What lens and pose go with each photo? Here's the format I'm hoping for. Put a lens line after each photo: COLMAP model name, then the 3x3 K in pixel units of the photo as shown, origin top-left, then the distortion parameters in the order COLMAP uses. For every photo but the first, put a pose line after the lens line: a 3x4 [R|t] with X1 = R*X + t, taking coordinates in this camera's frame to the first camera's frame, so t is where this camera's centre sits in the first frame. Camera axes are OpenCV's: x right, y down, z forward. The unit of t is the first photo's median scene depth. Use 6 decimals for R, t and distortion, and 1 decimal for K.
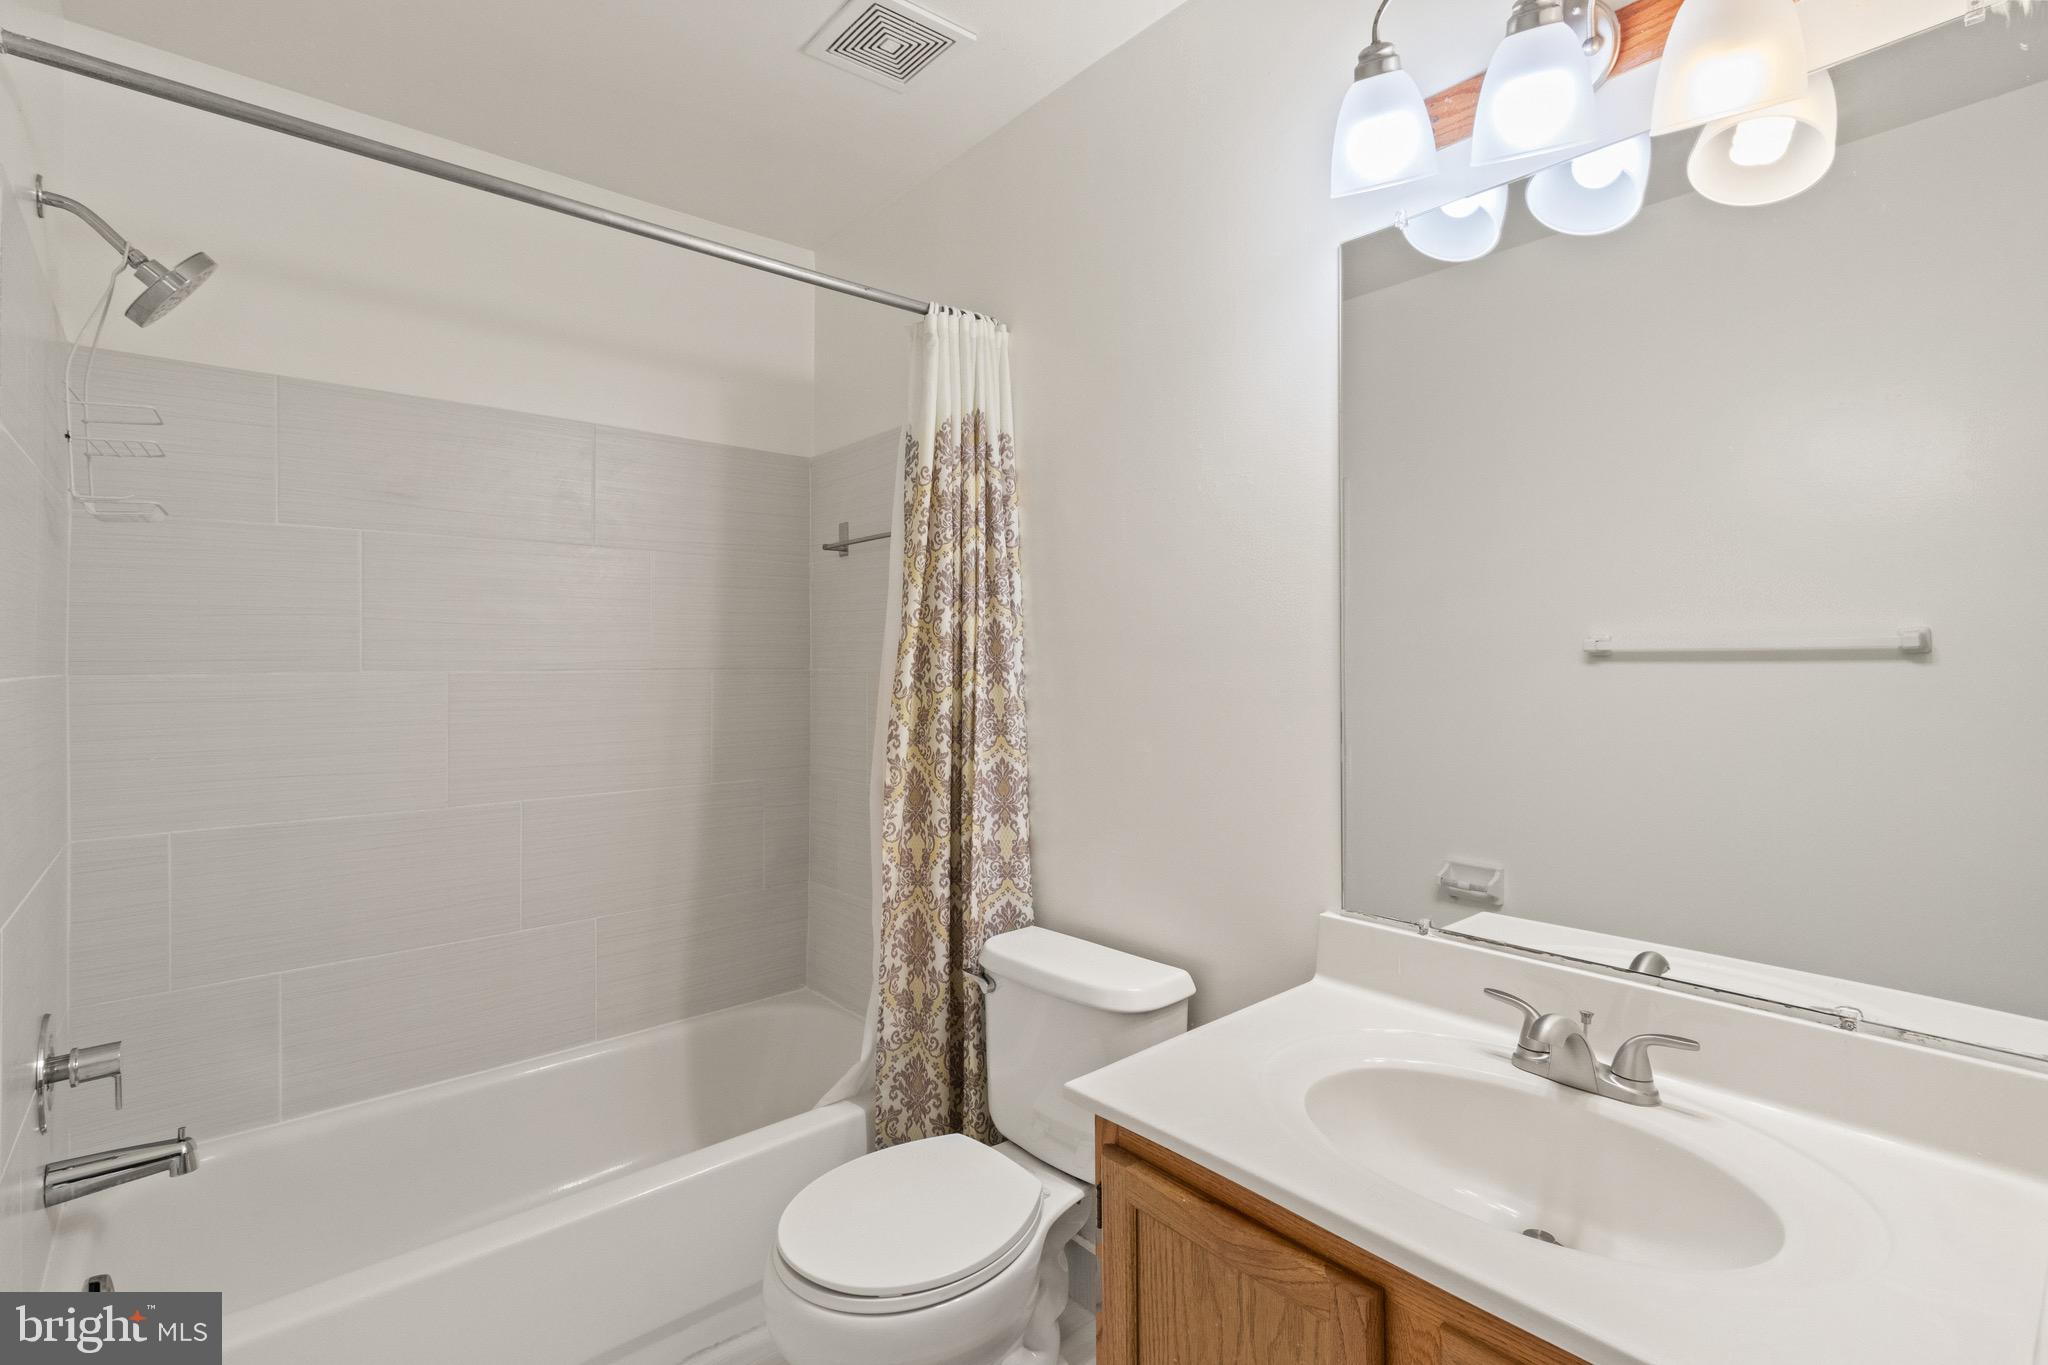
lens RADIAL K [[942.3, 0, 1061.0], [0, 942.3, 657.6], [0, 0, 1]] dist [0.003344, -0.002593]
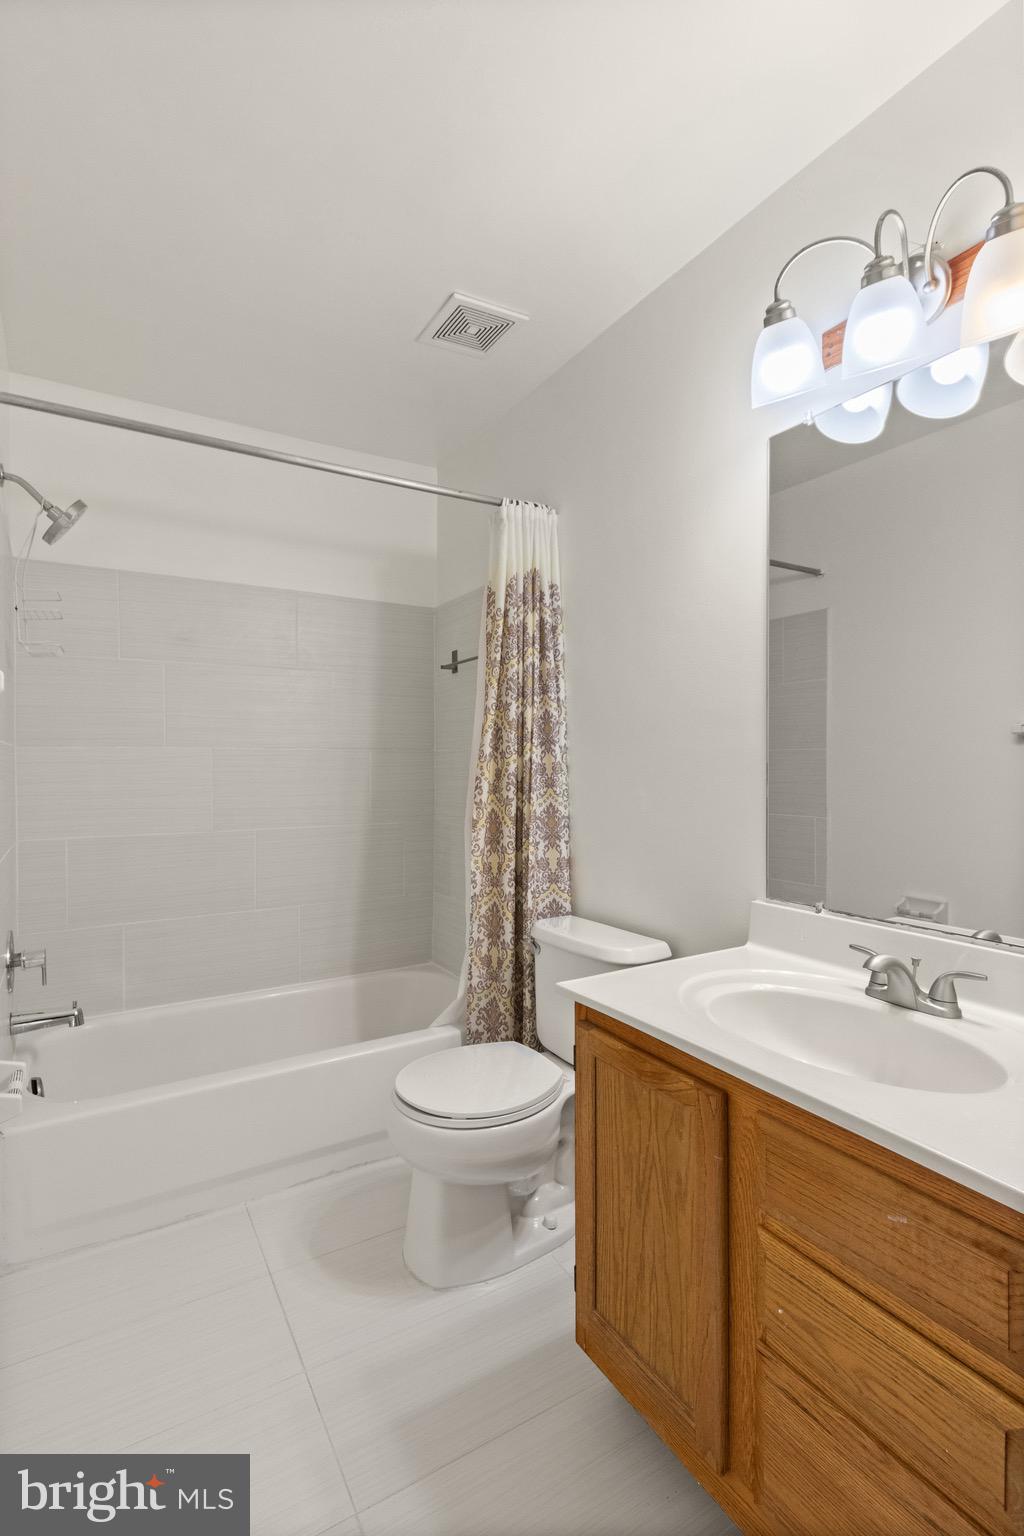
lens RADIAL K [[706.8, 0, 508.4], [0, 706.8, 767.2], [0, 0, 1]] dist [0.003344, -0.002593]
pose [[0.982412, -0.000319, -0.186728, 0.088152], [0.002473, 0.999933, 0.011300, 0.041391], [0.186712, -0.011563, 0.982347, -0.115117]]
